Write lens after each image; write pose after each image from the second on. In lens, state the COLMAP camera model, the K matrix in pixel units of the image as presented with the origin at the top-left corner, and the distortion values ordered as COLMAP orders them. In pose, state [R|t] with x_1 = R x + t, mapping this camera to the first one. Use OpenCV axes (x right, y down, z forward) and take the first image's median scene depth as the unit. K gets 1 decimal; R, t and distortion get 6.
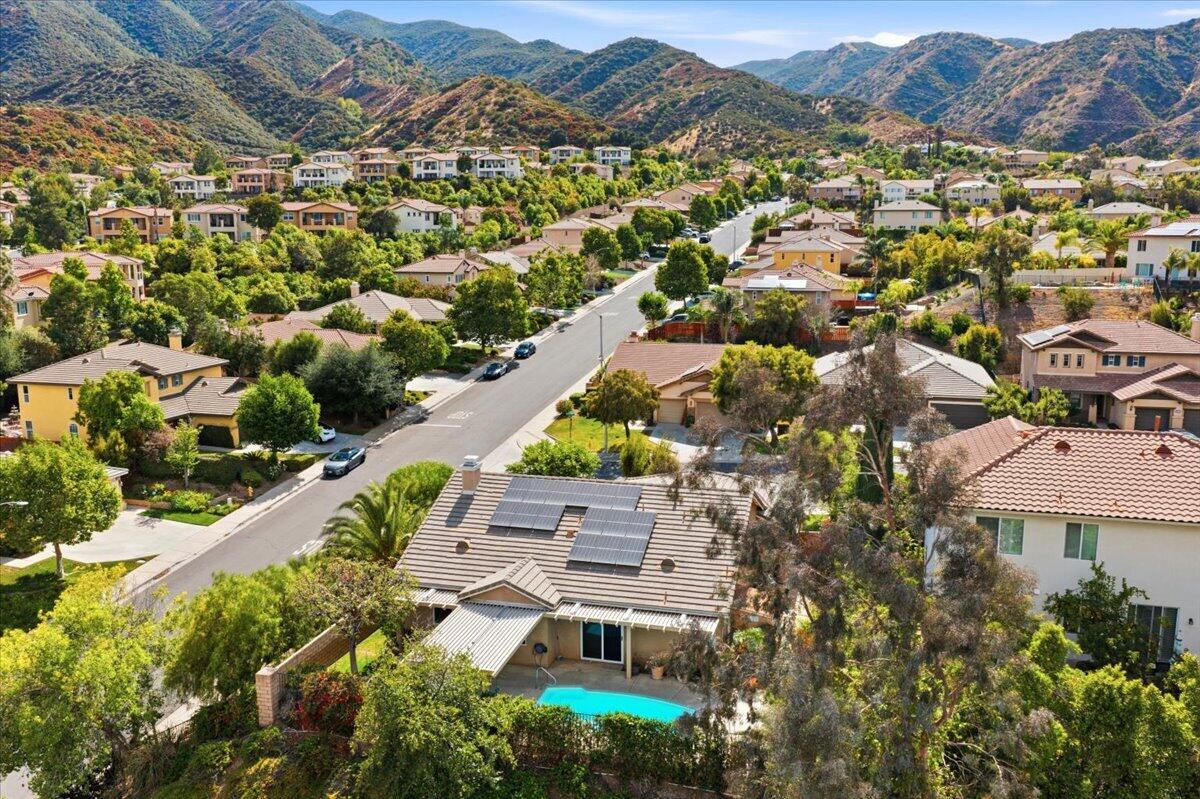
lens RADIAL K [[989.9, 0, 601.3], [0, 989.9, 394.6], [0, 0, 1]] dist [0.012630, -0.015579]
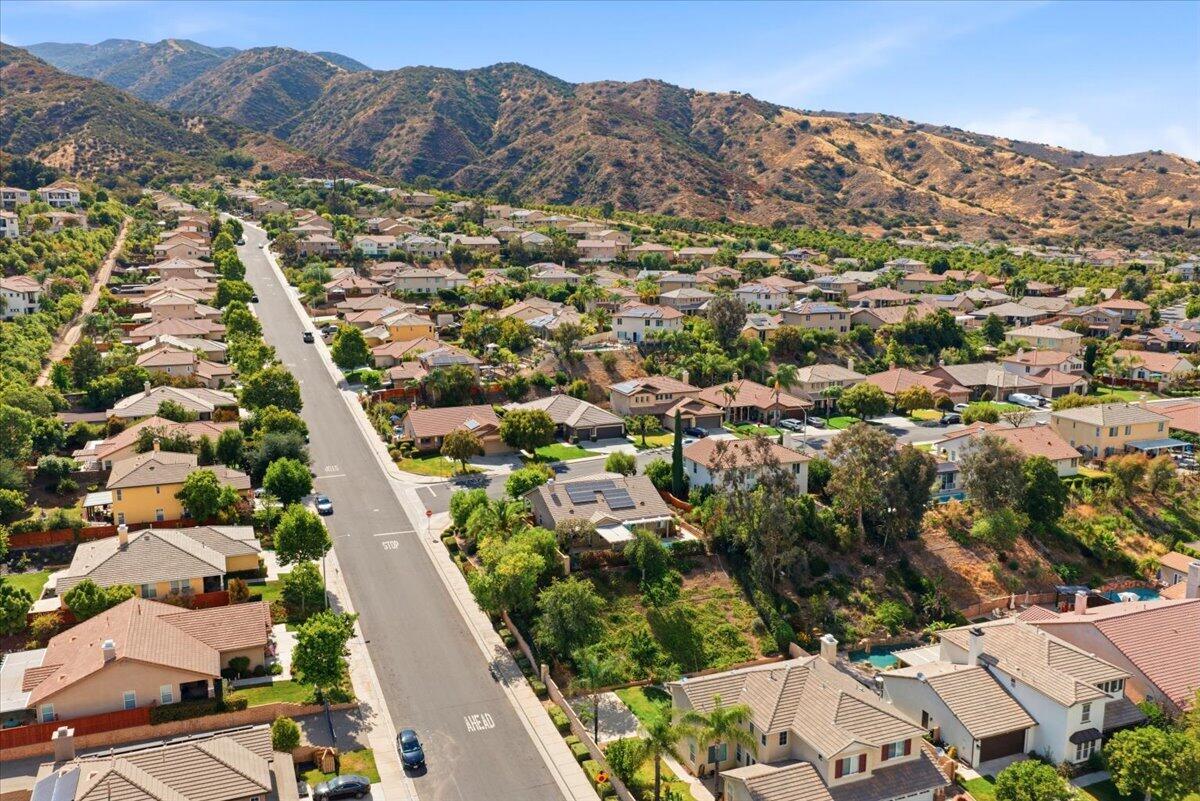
lens RADIAL K [[990.1, 0, 600.0], [0, 990.1, 400.5], [0, 0, 1]] dist [0.010188, -0.006543]
pose [[0.797325, -0.105446, 0.594267, -0.360301], [0.098869, 0.994138, 0.043746, -0.056424], [-0.595396, 0.023875, 0.803077, -0.267751]]
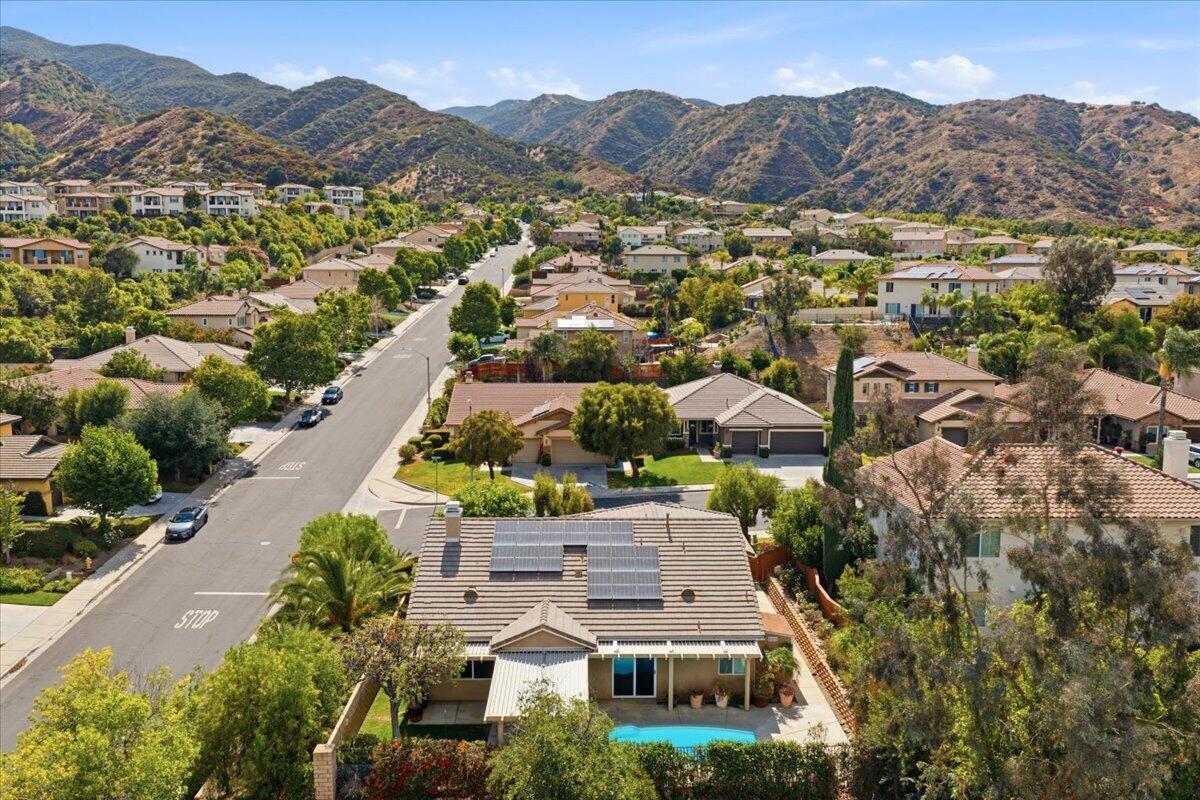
lens RADIAL K [[989.9, 0, 601.3], [0, 989.9, 395.1], [0, 0, 1]] dist [0.012630, -0.015579]
pose [[0.958111, -0.030212, 0.284799, -0.062325], [0.041967, 0.998497, -0.035259, -0.000398], [-0.283305, 0.045734, 0.957939, 0.007355]]
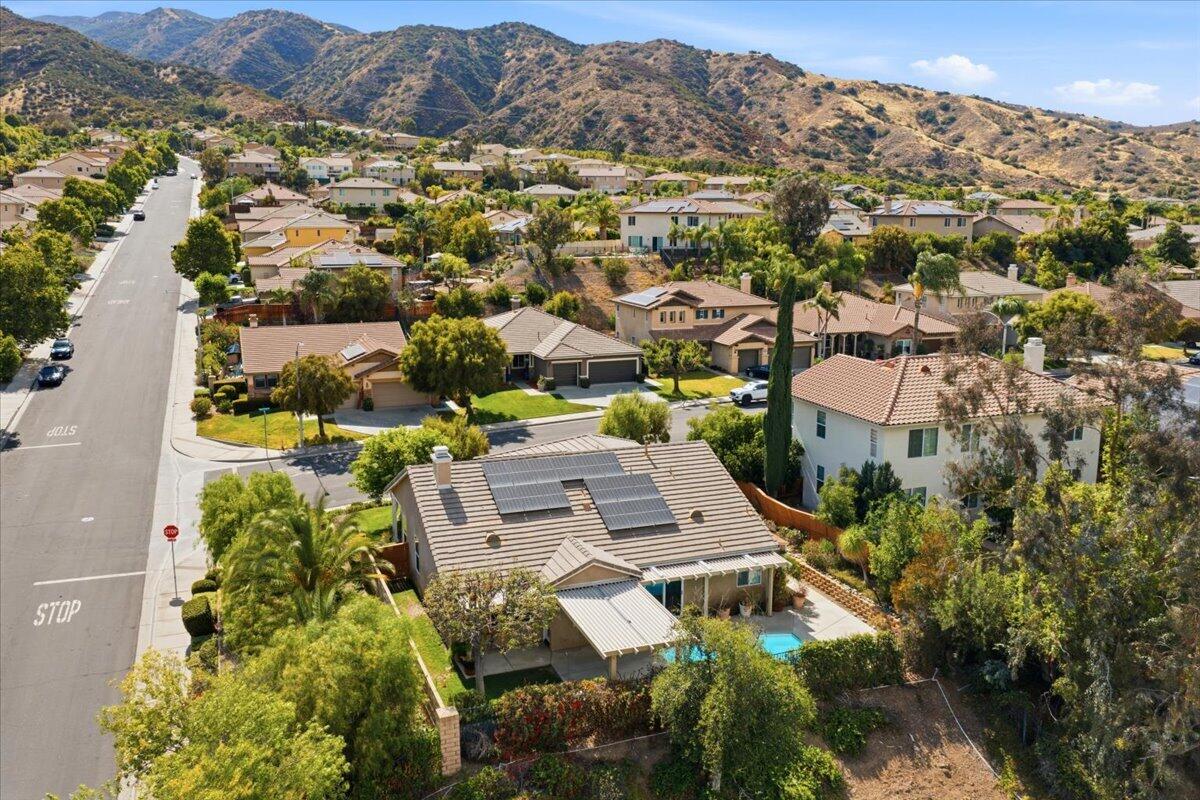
lens RADIAL K [[989.9, 0, 601.3], [0, 989.9, 395.1], [0, 0, 1]] dist [0.012630, -0.015579]
pose [[0.802863, -0.106009, 0.586663, -0.127814], [0.093628, 0.994273, 0.051531, -0.004366], [-0.588766, 0.013556, 0.808190, 0.041300]]
